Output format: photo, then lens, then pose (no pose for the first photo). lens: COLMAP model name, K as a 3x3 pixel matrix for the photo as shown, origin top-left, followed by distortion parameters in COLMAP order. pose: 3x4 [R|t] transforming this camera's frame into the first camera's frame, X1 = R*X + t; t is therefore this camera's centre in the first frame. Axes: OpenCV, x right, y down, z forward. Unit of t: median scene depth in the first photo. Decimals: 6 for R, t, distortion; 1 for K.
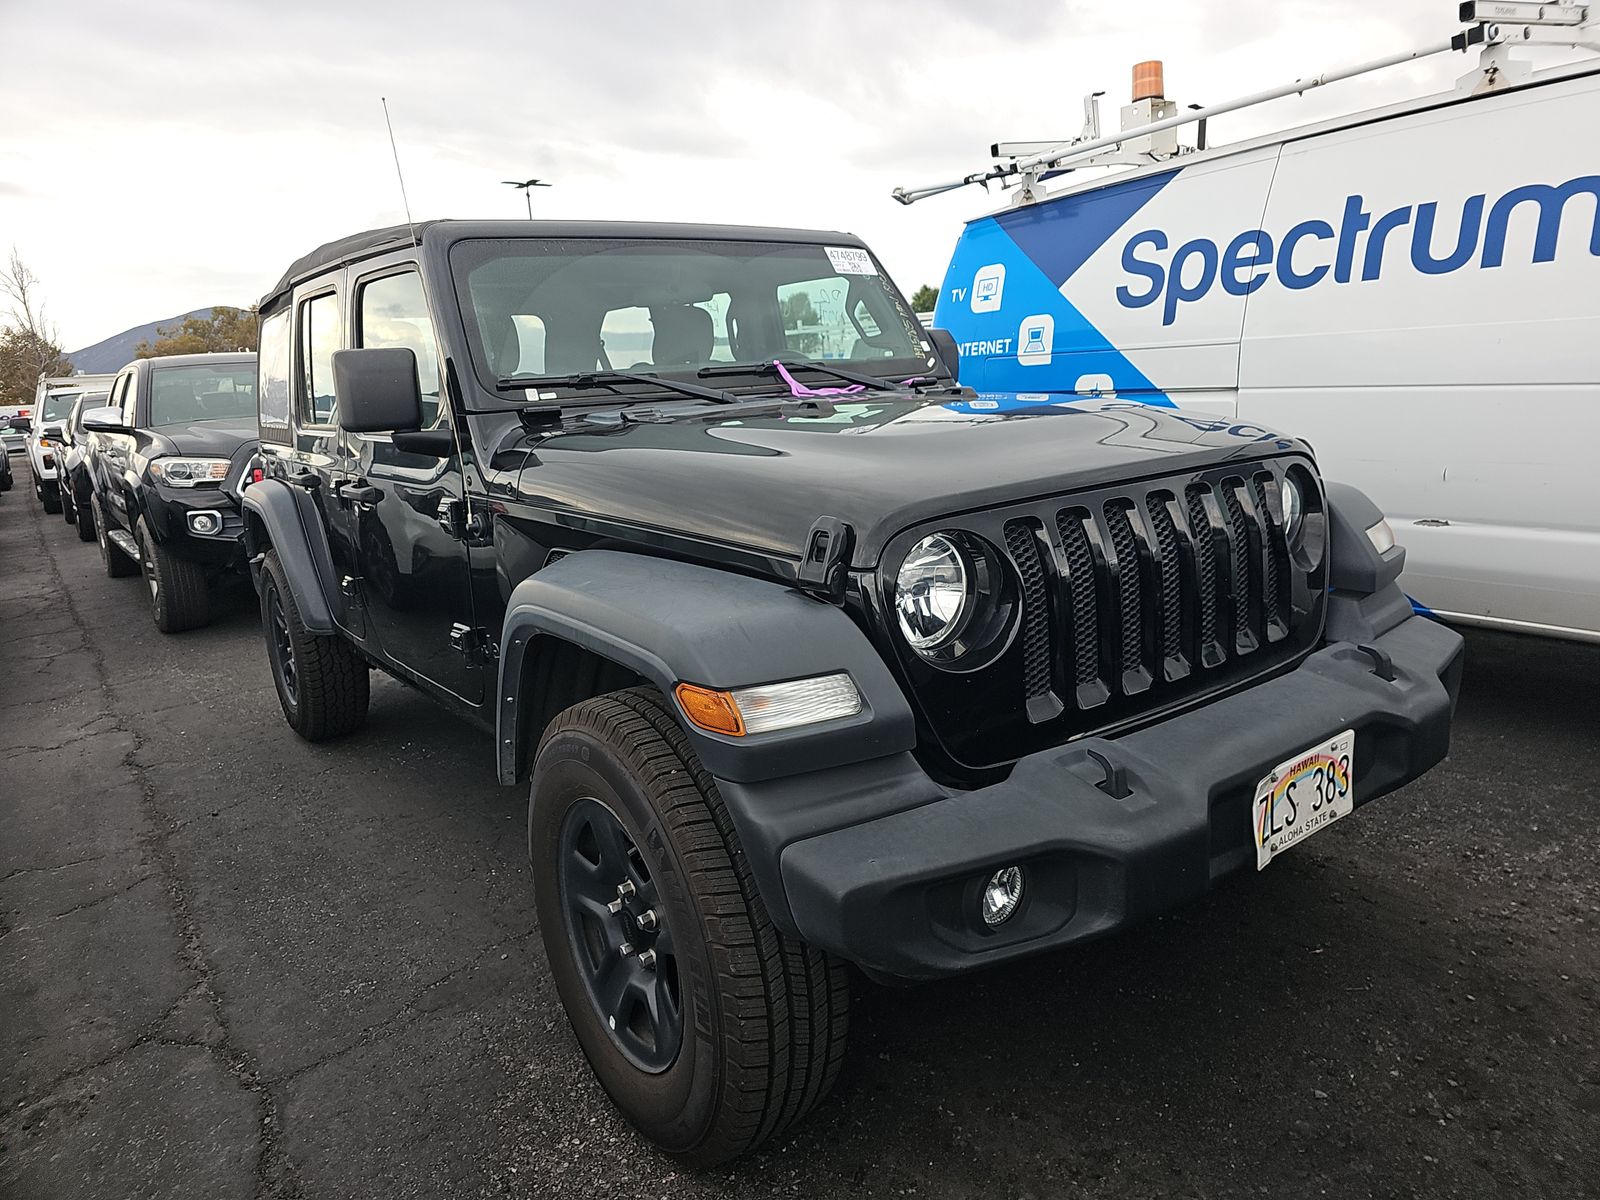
lens RADIAL K [[1069.8, 0, 806.0], [0, 1069.8, 593.1], [0, 0, 1]] dist [0.059552, -0.064864]
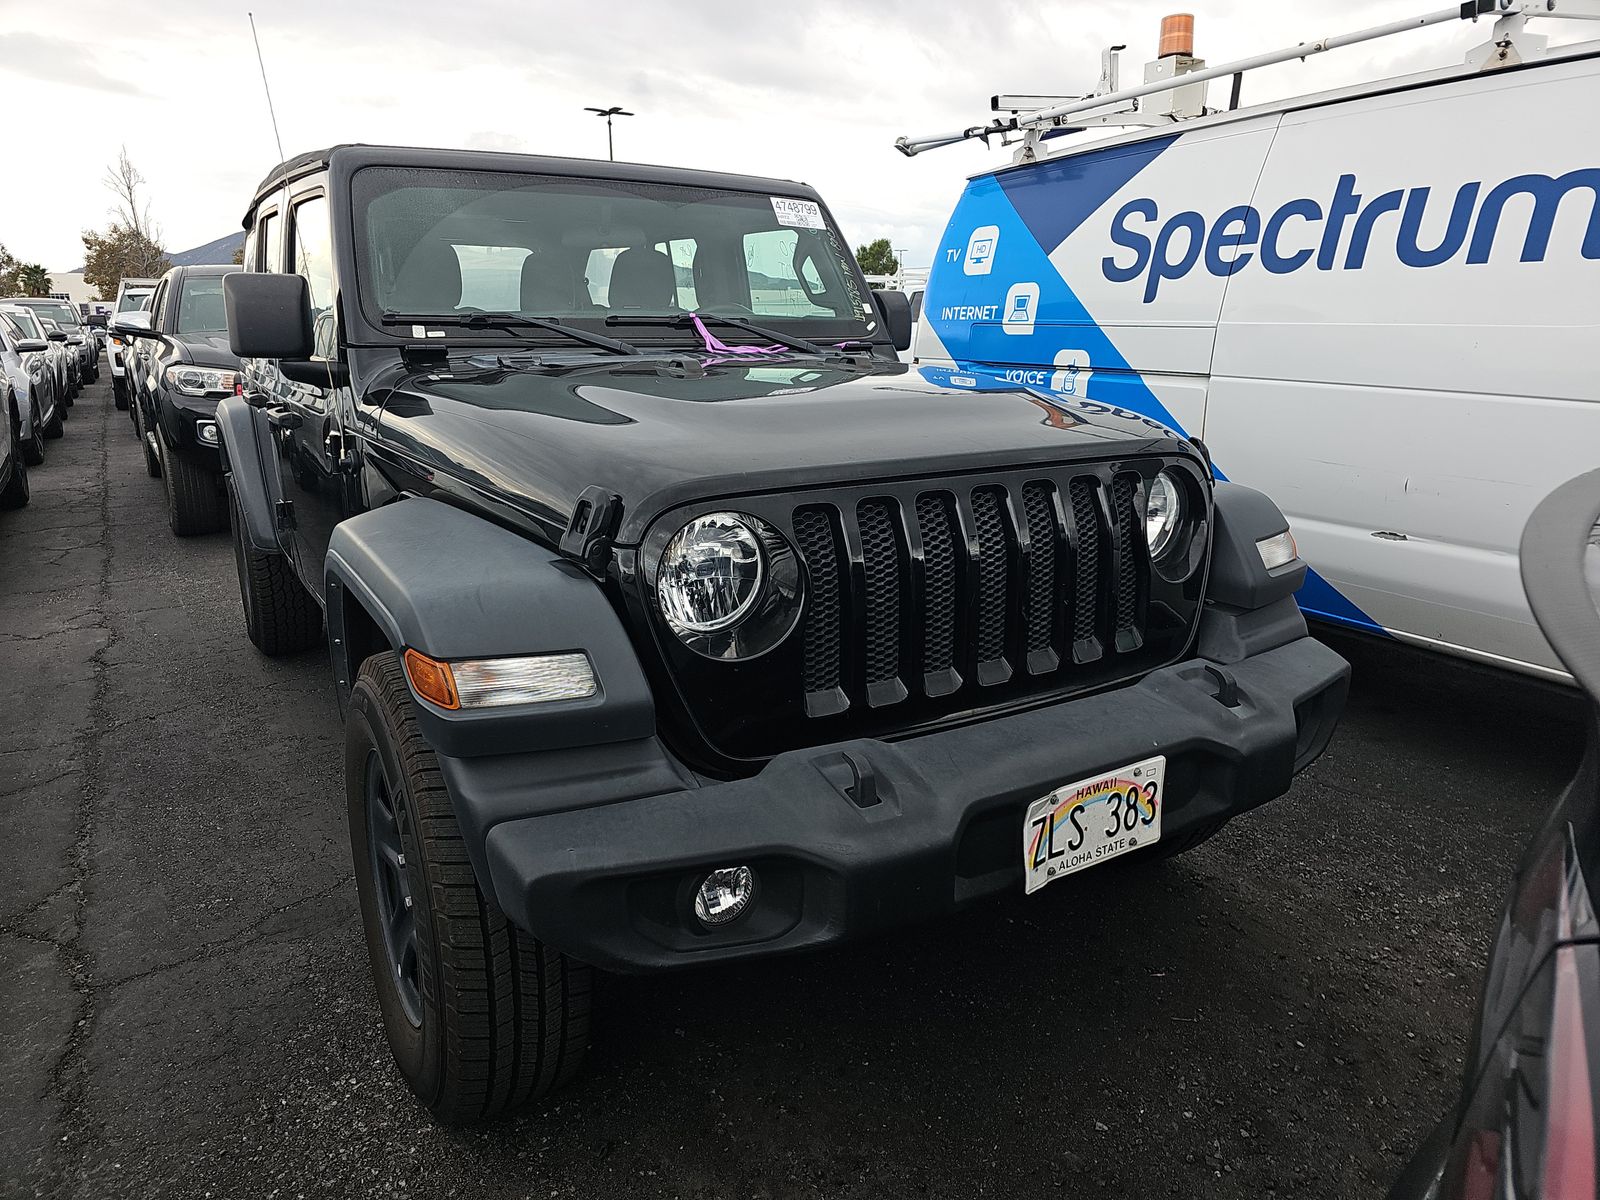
lens RADIAL K [[1060.5, 0, 800.0], [0, 1060.5, 600.0], [0, 0, 1]] dist [0.061301, -0.063666]
pose [[0.993458, 0.087865, -0.072951, 0.161248], [-0.083653, 0.994751, 0.058928, -0.024280], [0.077746, -0.052440, 0.995593, 0.036995]]
